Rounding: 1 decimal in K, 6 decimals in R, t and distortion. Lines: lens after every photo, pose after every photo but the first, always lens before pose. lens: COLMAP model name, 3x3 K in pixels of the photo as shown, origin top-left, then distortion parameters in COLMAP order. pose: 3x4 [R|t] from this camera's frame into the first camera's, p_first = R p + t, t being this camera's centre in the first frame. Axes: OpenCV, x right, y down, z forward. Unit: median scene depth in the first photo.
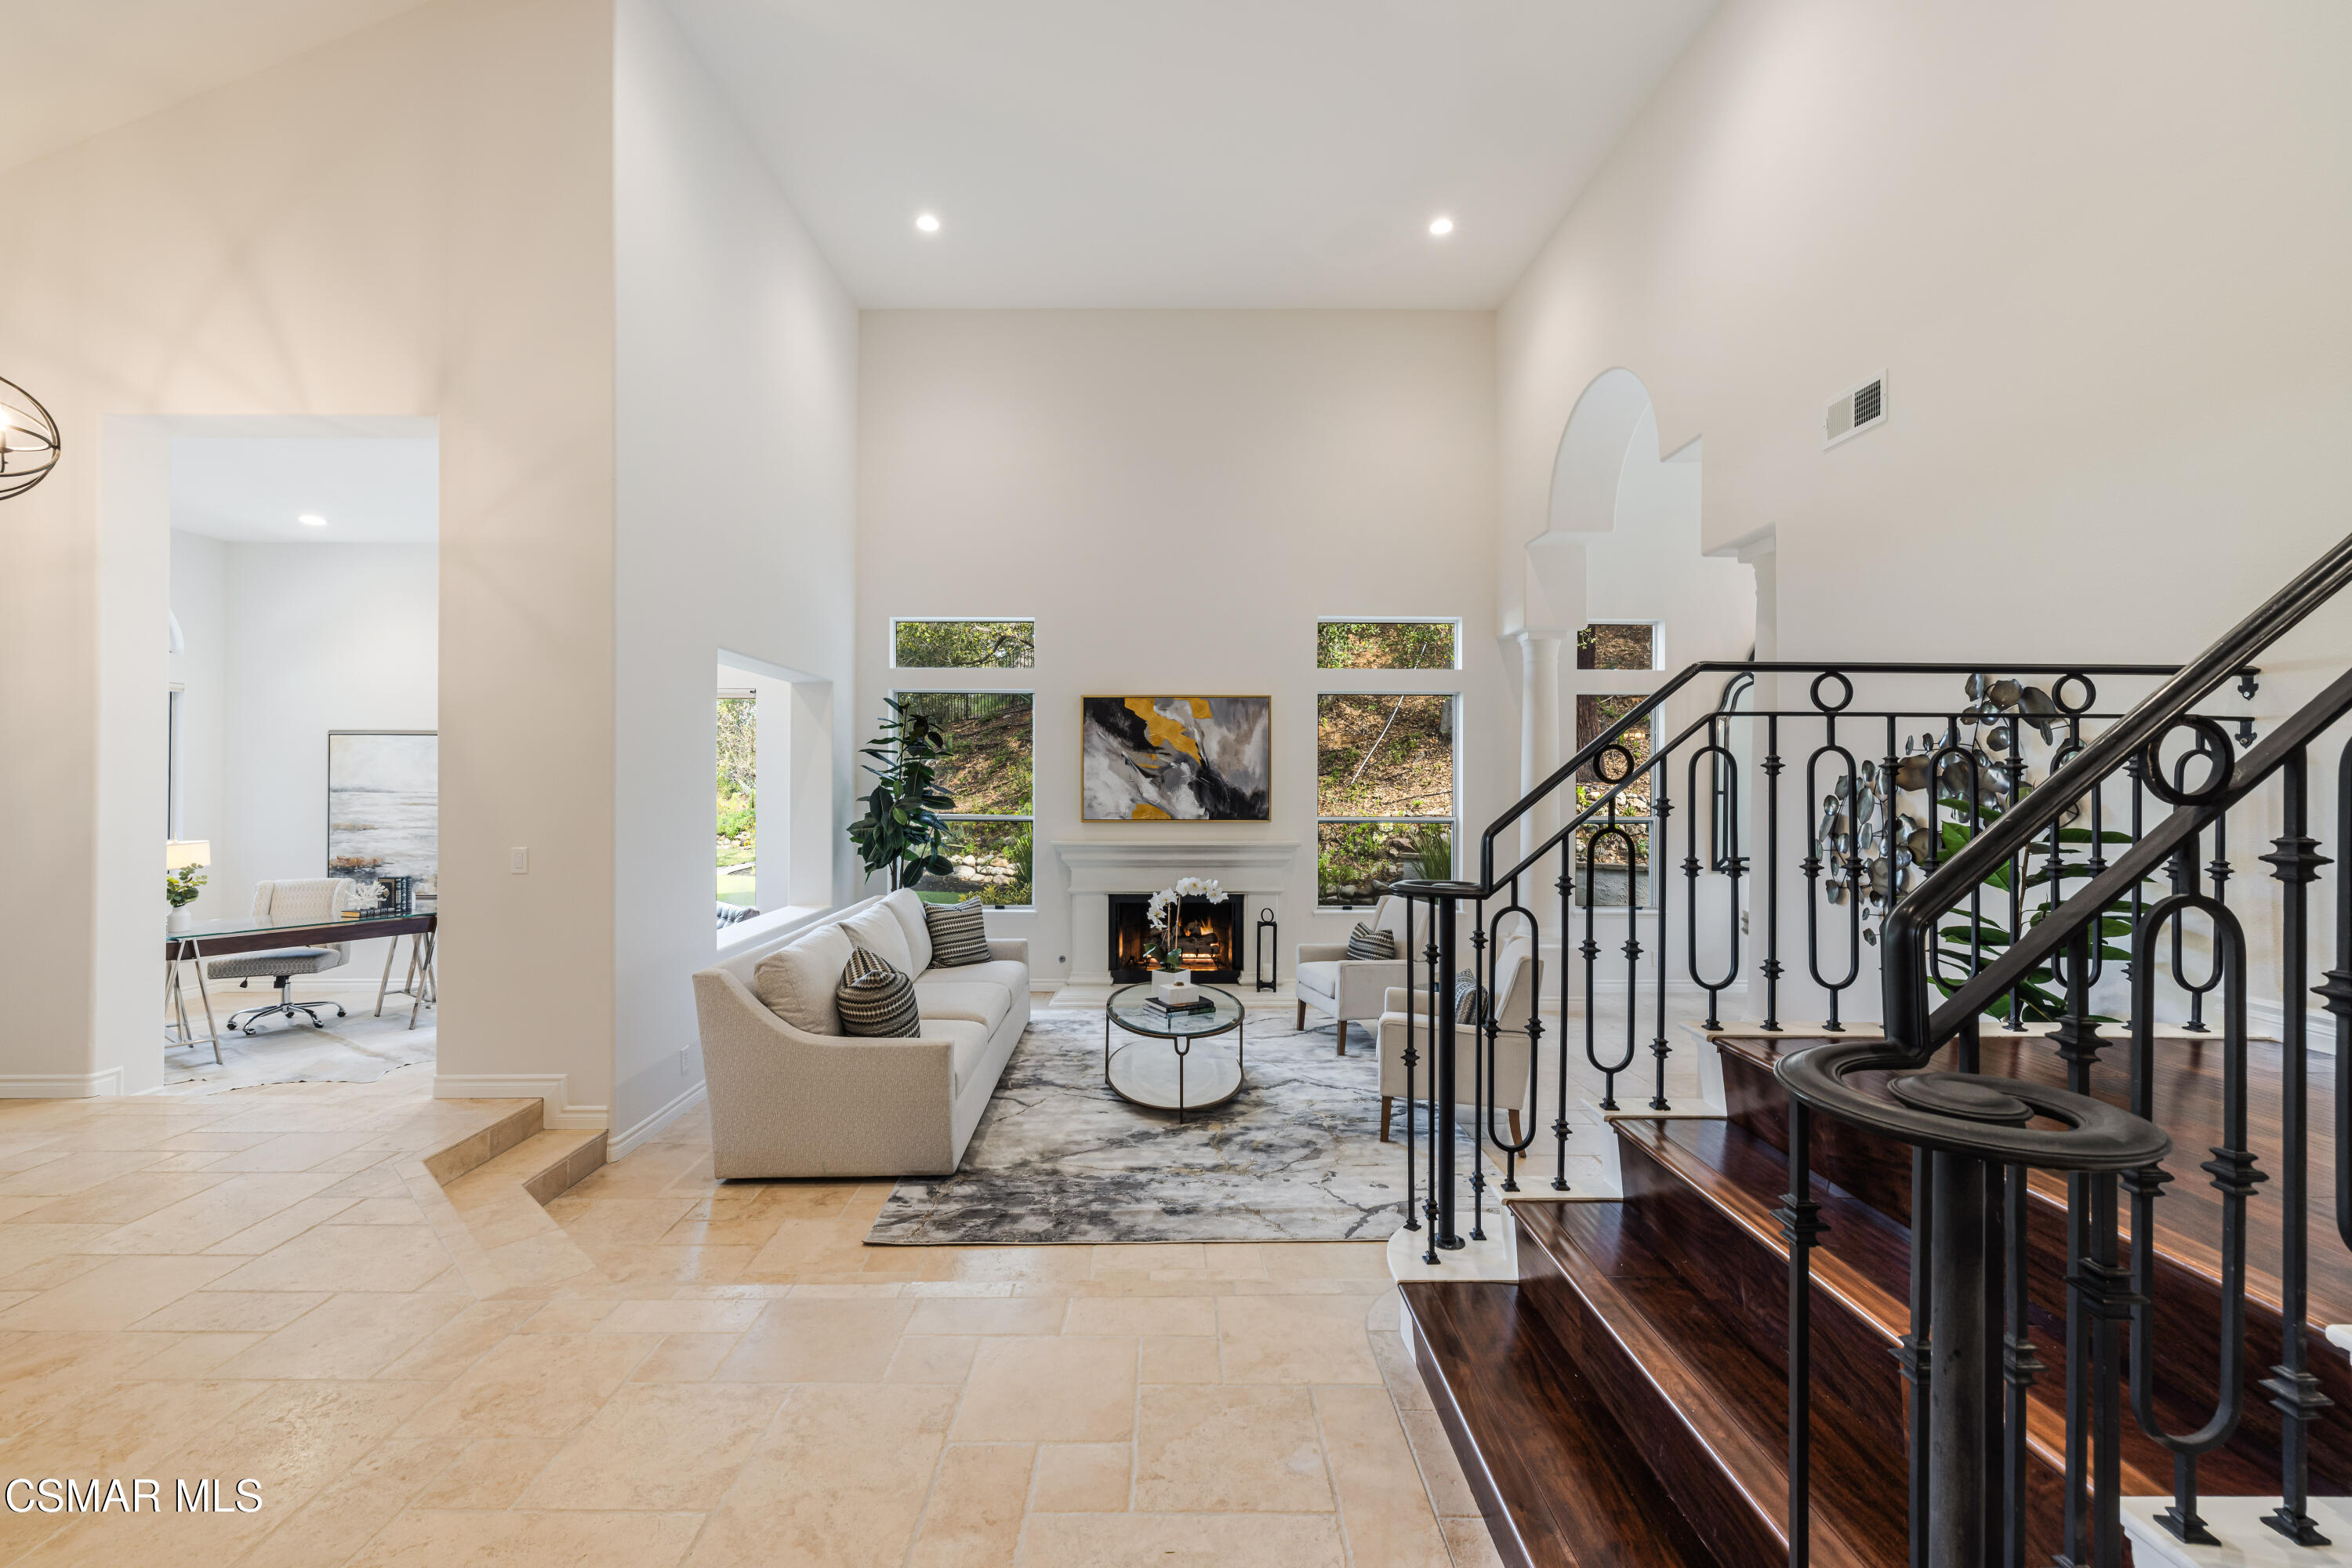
lens RADIAL K [[992.9, 0, 1176.0], [0, 992.9, 784.0], [0, 0, 1]] dist [0.001645, 0.000355]
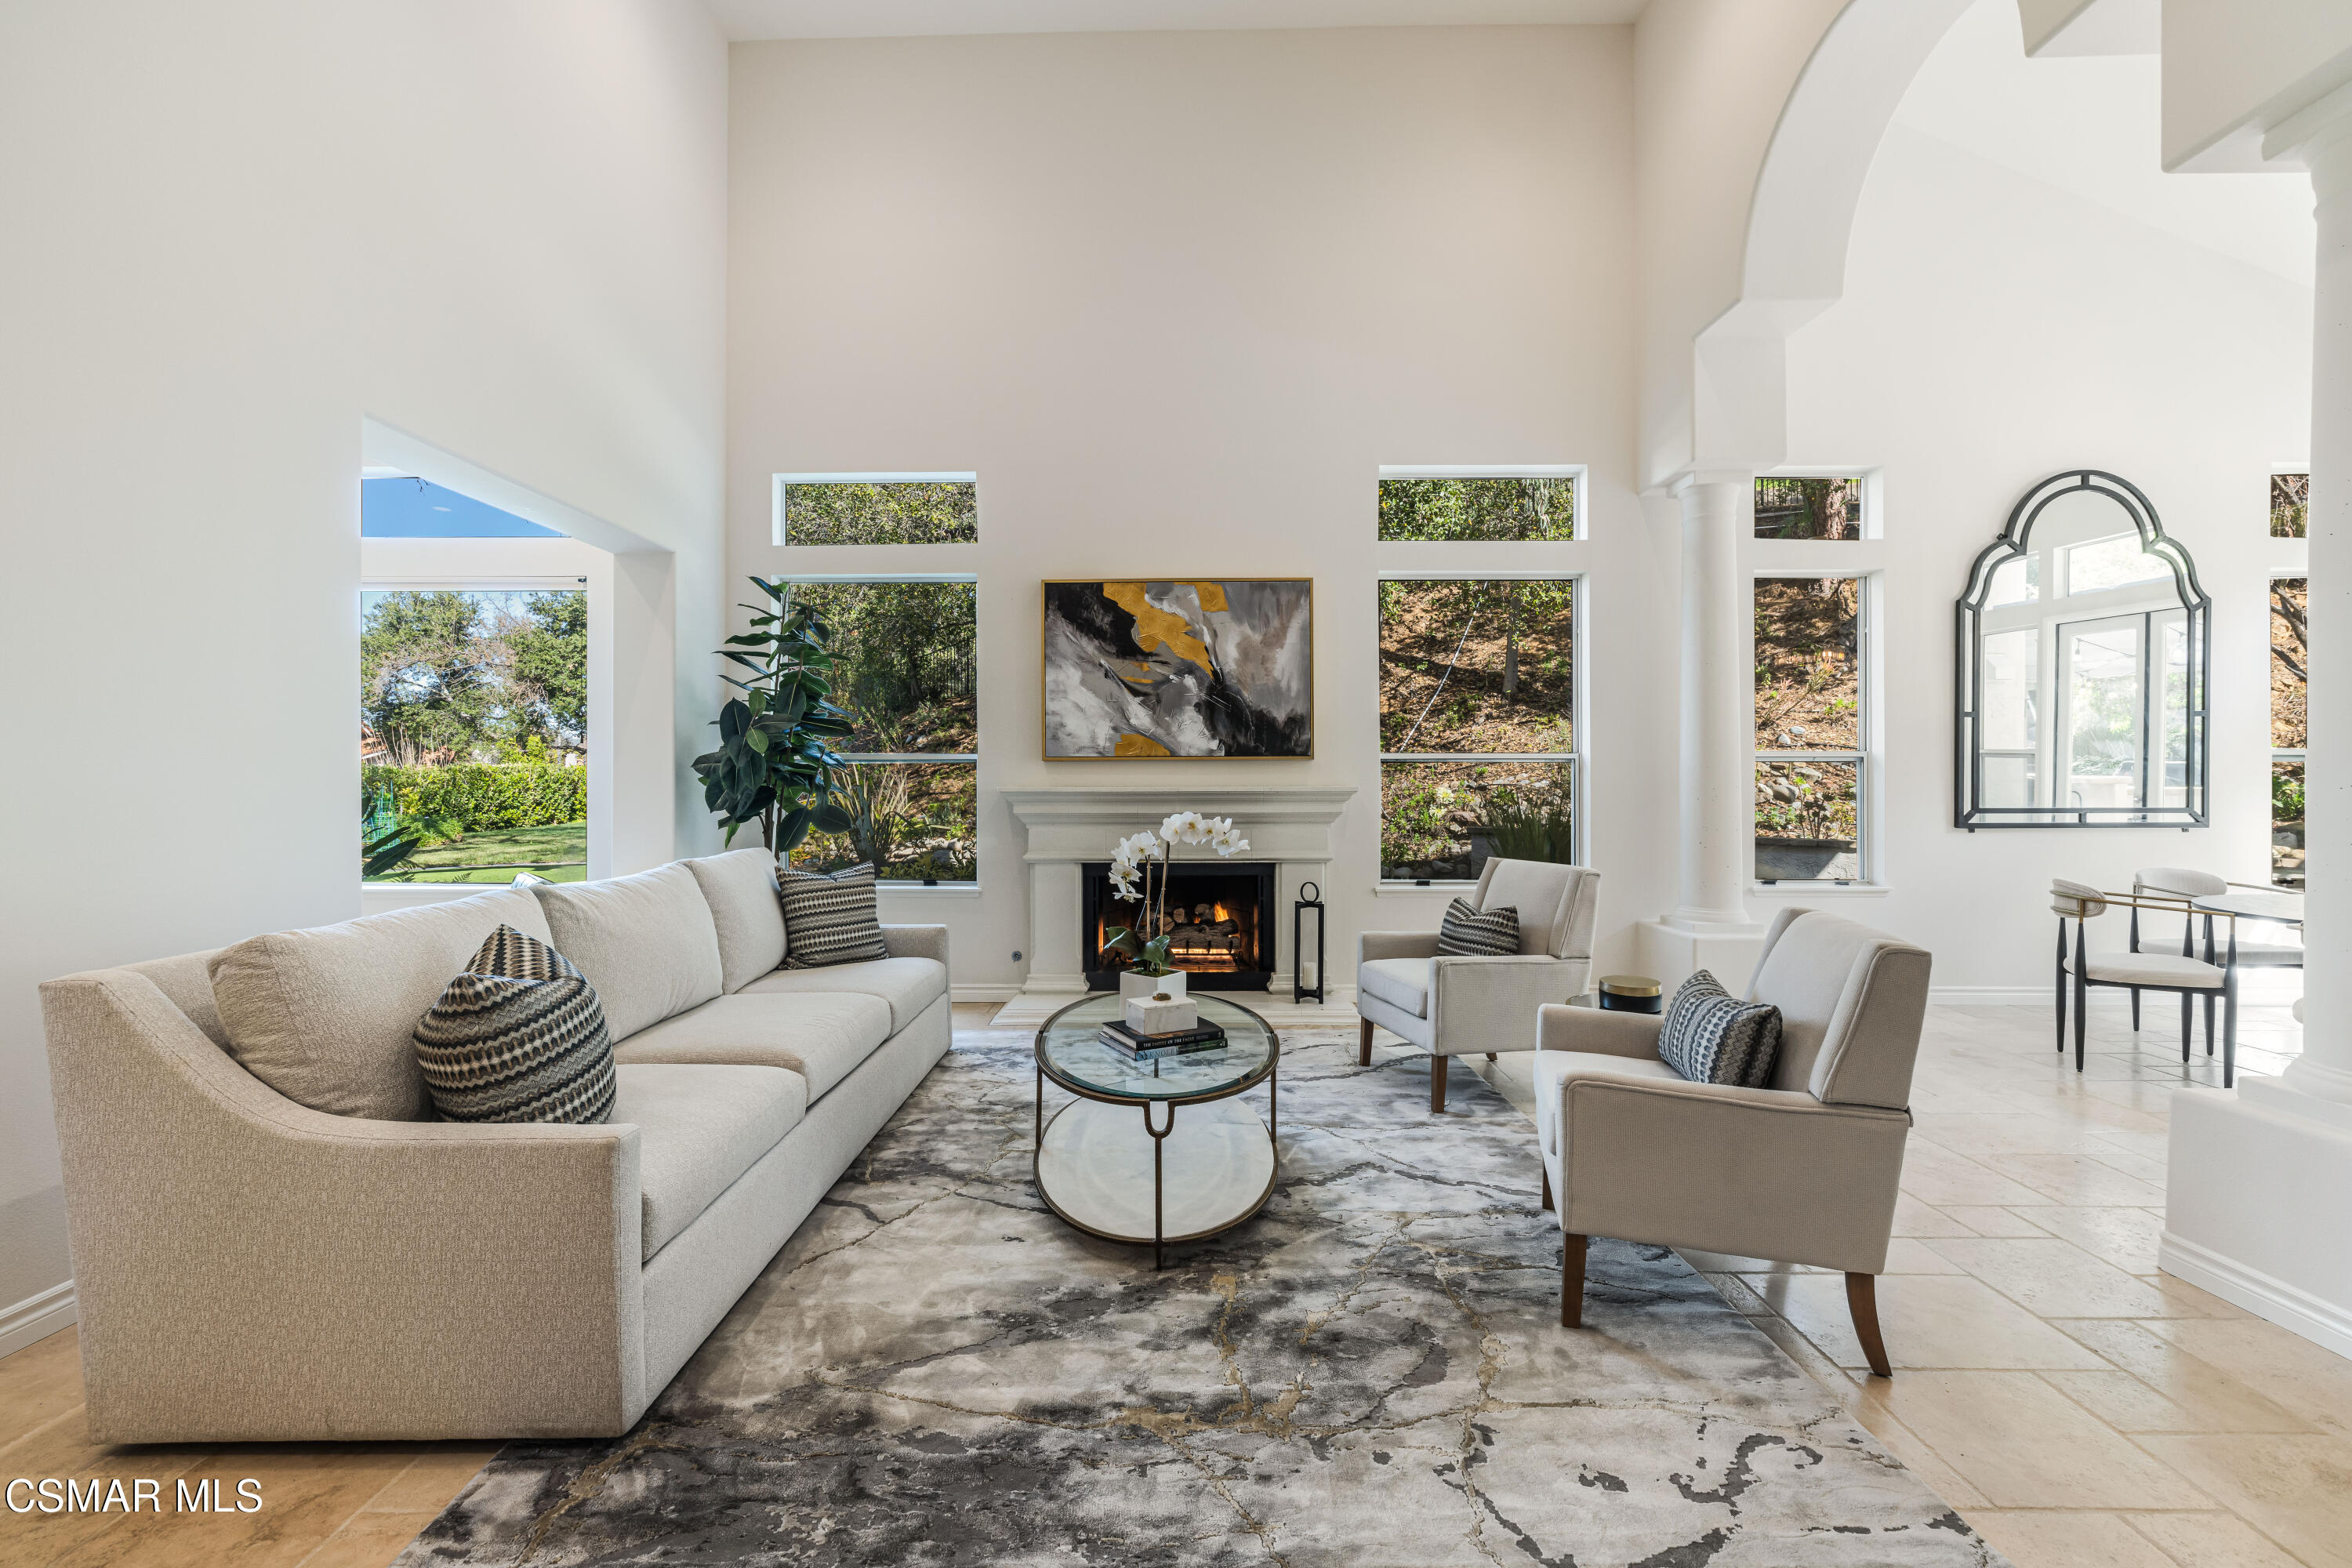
lens RADIAL K [[992.9, 0, 1176.0], [0, 992.9, 784.0], [0, 0, 1]] dist [0.001645, 0.000355]
pose [[0.999574, -0.005057, -0.028751, 0.025601], [0.005053, 0.999987, -0.000238, 0.074905], [0.028752, 0.000093, 0.999587, 0.405615]]
